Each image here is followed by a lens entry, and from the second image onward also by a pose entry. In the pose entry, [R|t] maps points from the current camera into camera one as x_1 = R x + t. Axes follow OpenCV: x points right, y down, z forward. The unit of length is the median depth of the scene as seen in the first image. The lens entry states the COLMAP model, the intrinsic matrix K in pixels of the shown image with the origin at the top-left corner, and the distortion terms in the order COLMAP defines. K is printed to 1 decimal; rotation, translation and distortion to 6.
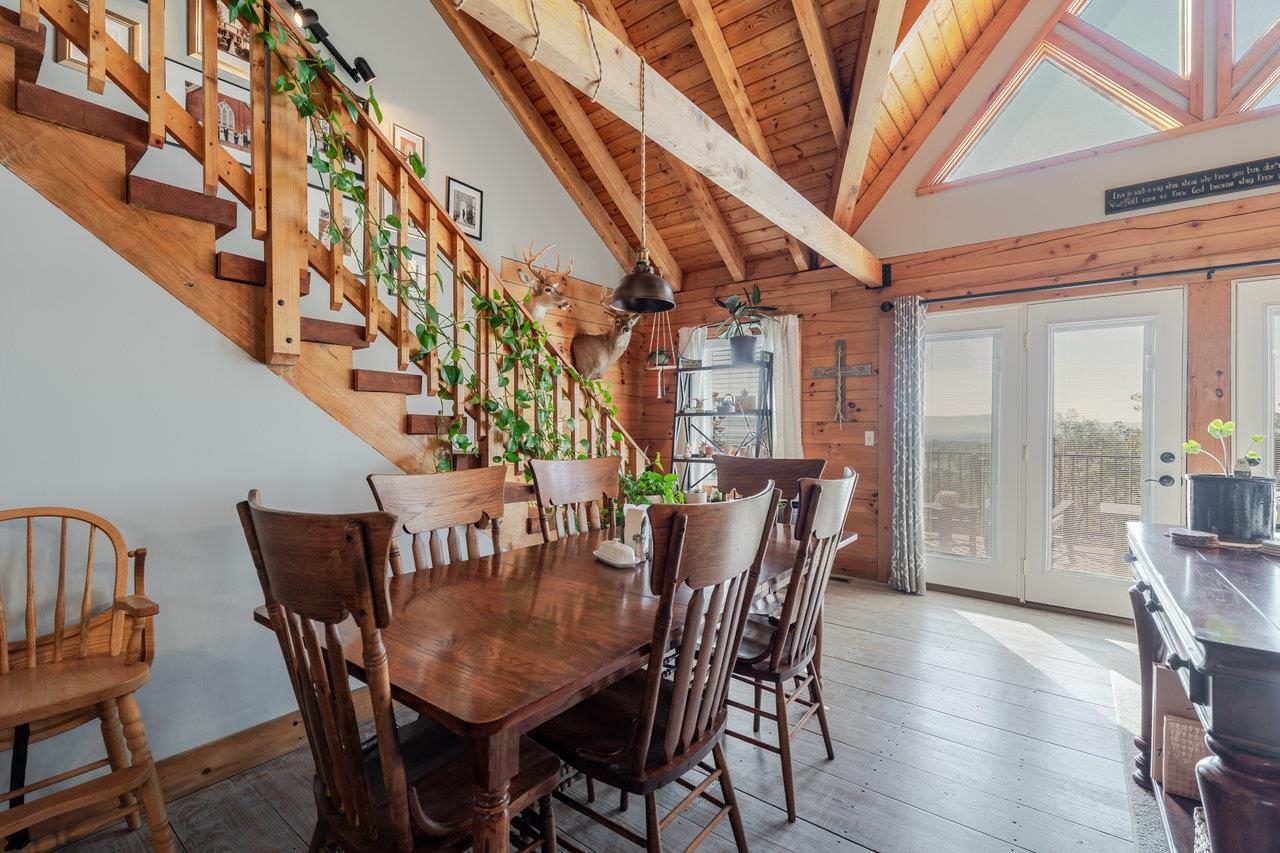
lens RADIAL K [[564.7, 0, 640.0], [0, 564.7, 426.5], [0, 0, 1]] dist [0.000236, 0.000482]
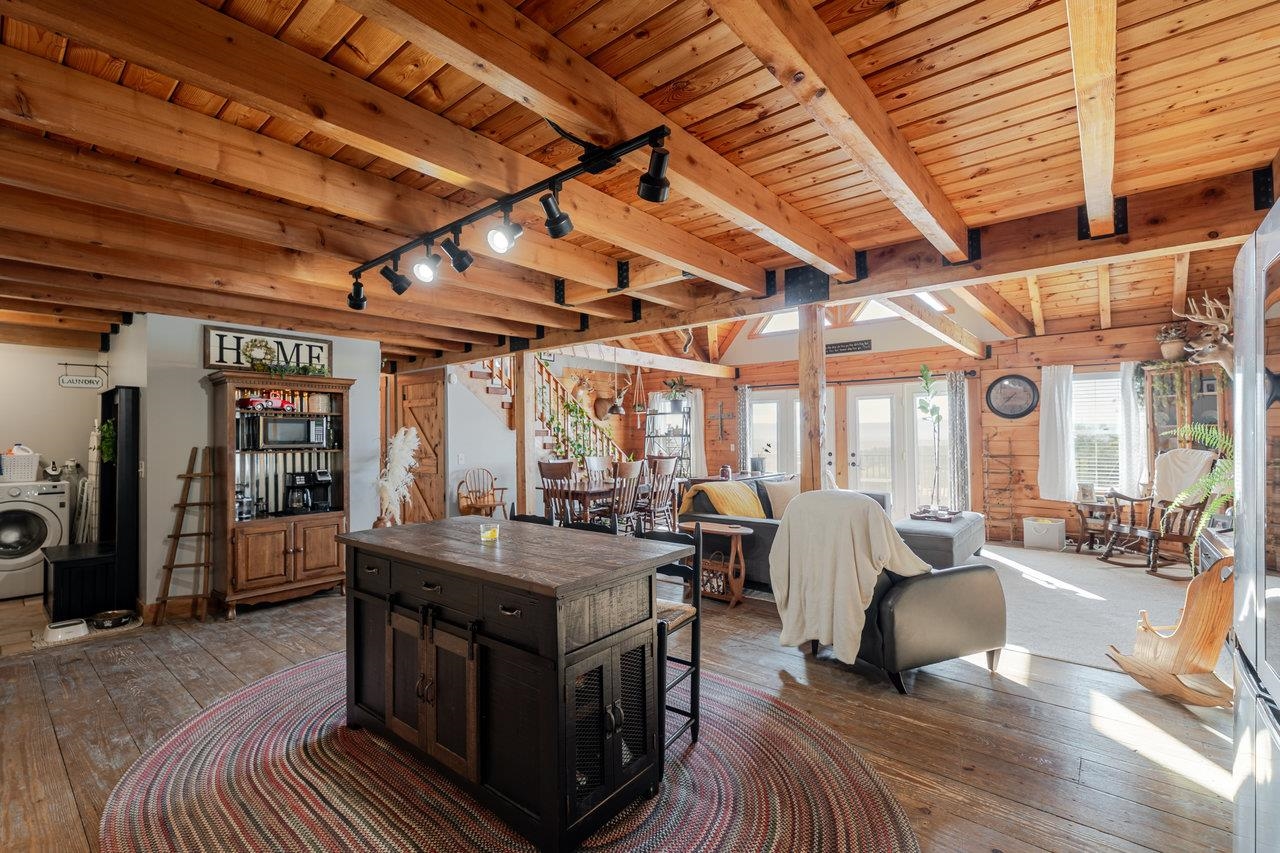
lens RADIAL K [[564.7, 0, 640.0], [0, 564.7, 426.5], [0, 0, 1]] dist [0.000236, 0.000482]
pose [[0.999377, -0.013179, -0.032751, 0.162425], [0.012755, 0.999832, -0.013127, -0.046756], [0.032919, 0.012701, 0.999377, -1.536652]]
